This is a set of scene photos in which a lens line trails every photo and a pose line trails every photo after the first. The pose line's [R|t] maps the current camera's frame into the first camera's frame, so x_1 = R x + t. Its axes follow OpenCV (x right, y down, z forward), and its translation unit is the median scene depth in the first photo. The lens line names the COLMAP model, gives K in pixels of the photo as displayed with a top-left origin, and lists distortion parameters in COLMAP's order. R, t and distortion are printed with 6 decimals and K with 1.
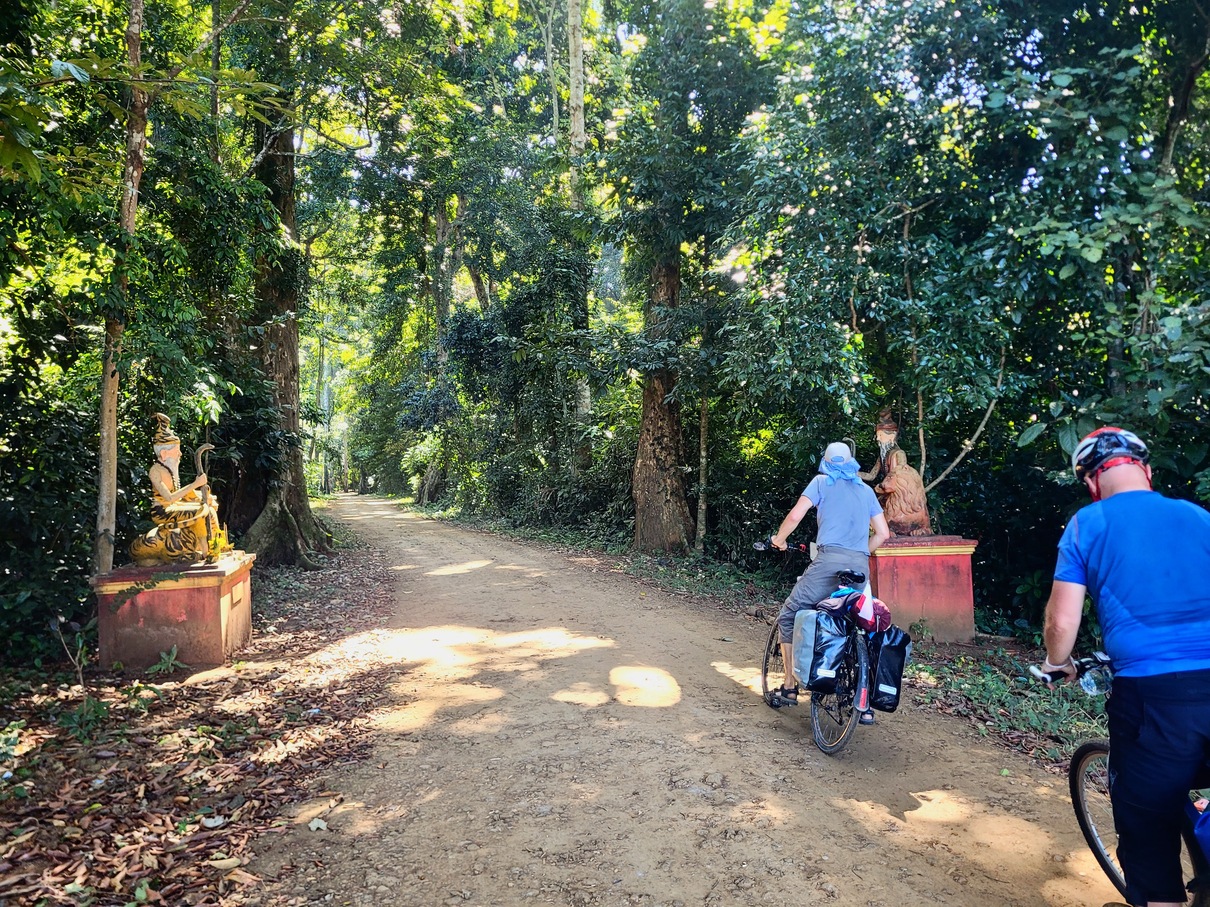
lens RADIAL K [[946.7, 0, 607.7], [0, 946.7, 412.4], [0, 0, 1]] dist [0.054085, -0.005723]
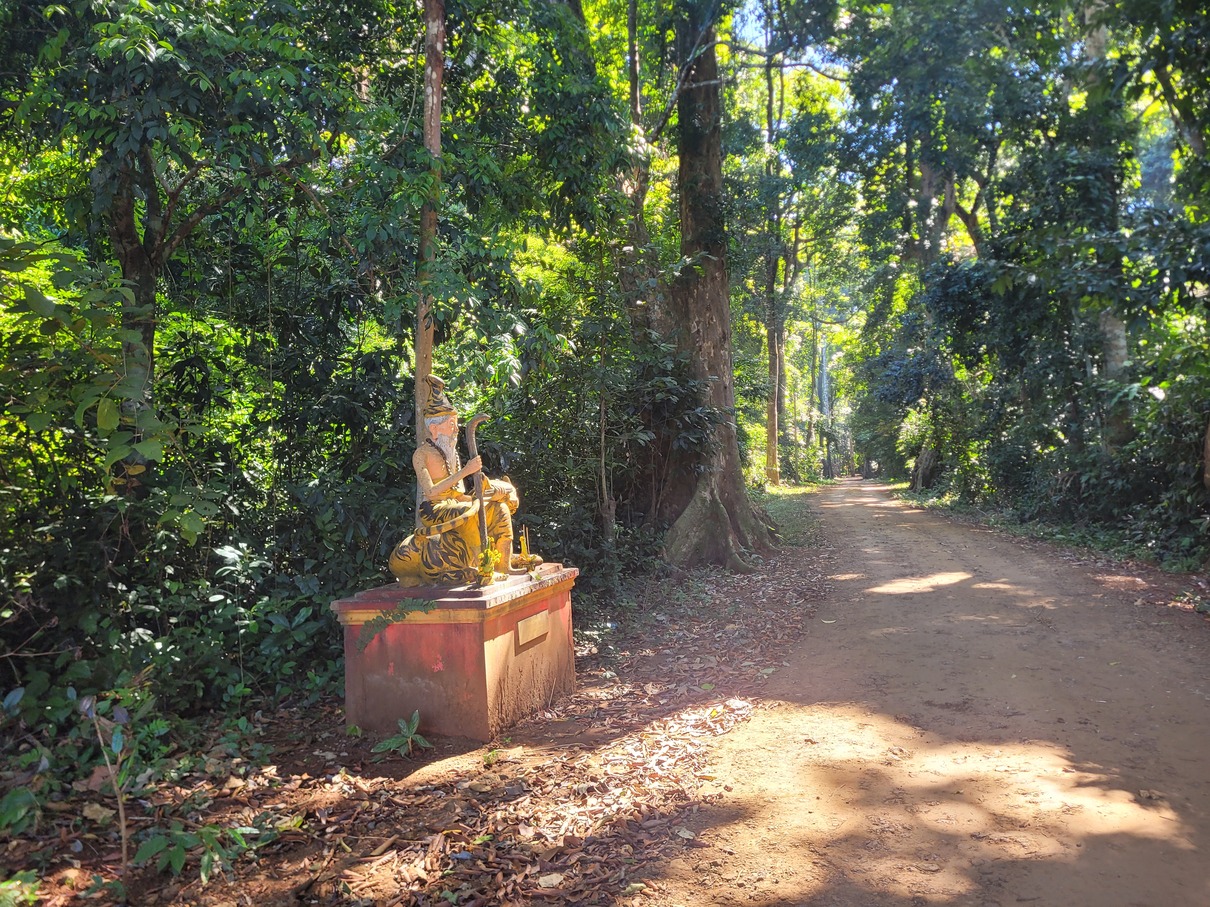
lens RADIAL K [[946.7, 0, 607.7], [0, 946.7, 412.4], [0, 0, 1]] dist [0.054085, -0.005723]
pose [[0.866240, -0.042364, -0.497830, 0.001798], [0.050536, 0.998718, 0.002946, 0.009230], [0.497066, -0.027711, 0.867270, 0.117932]]
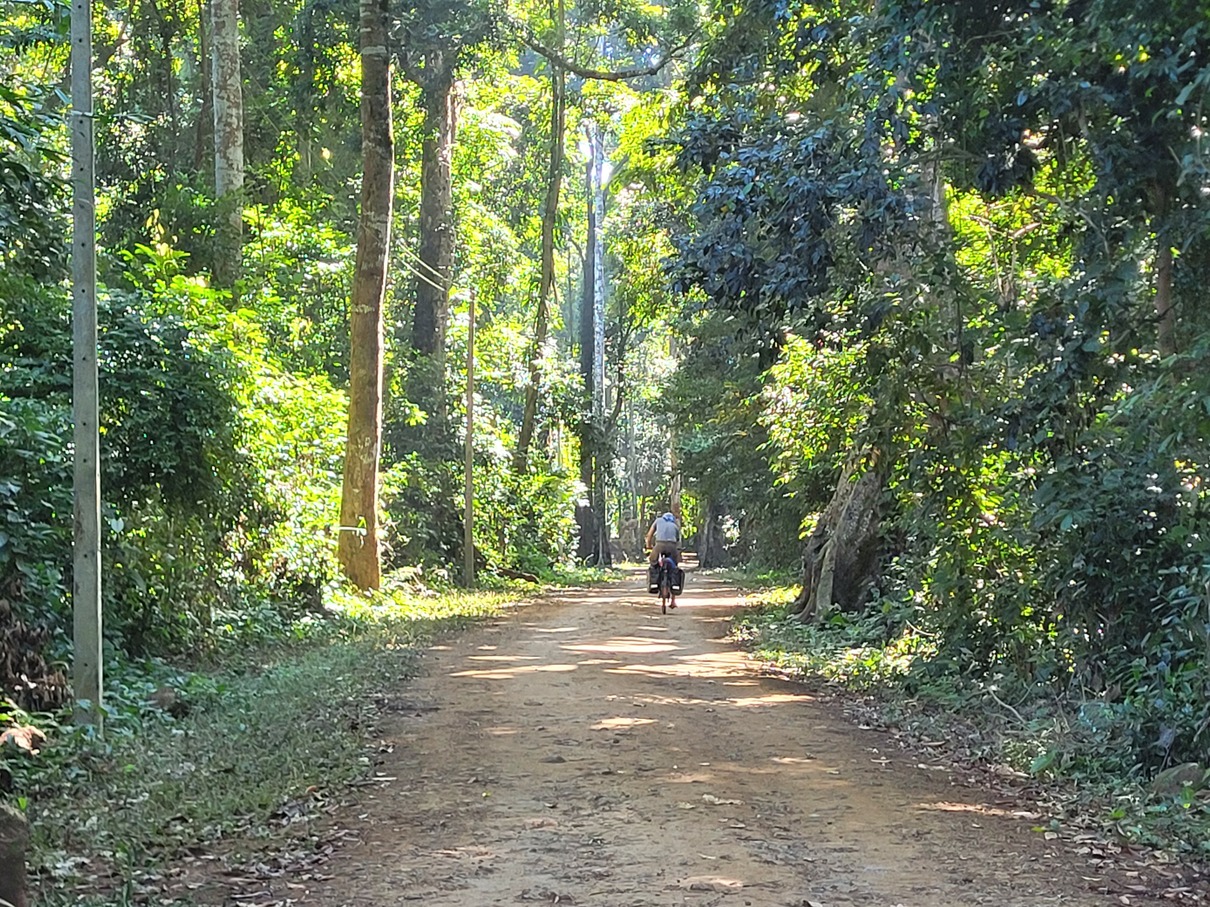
lens RADIAL K [[2803.3, 0, 605.0], [0, 2803.3, 453.5], [0, 0, 1]] dist [0.082412, -0.069950]
pose [[0.955363, 0.005300, -0.295386, -0.026495], [0.007576, 0.999071, 0.042429, 0.024416], [0.295337, -0.042773, 0.954435, 0.324289]]
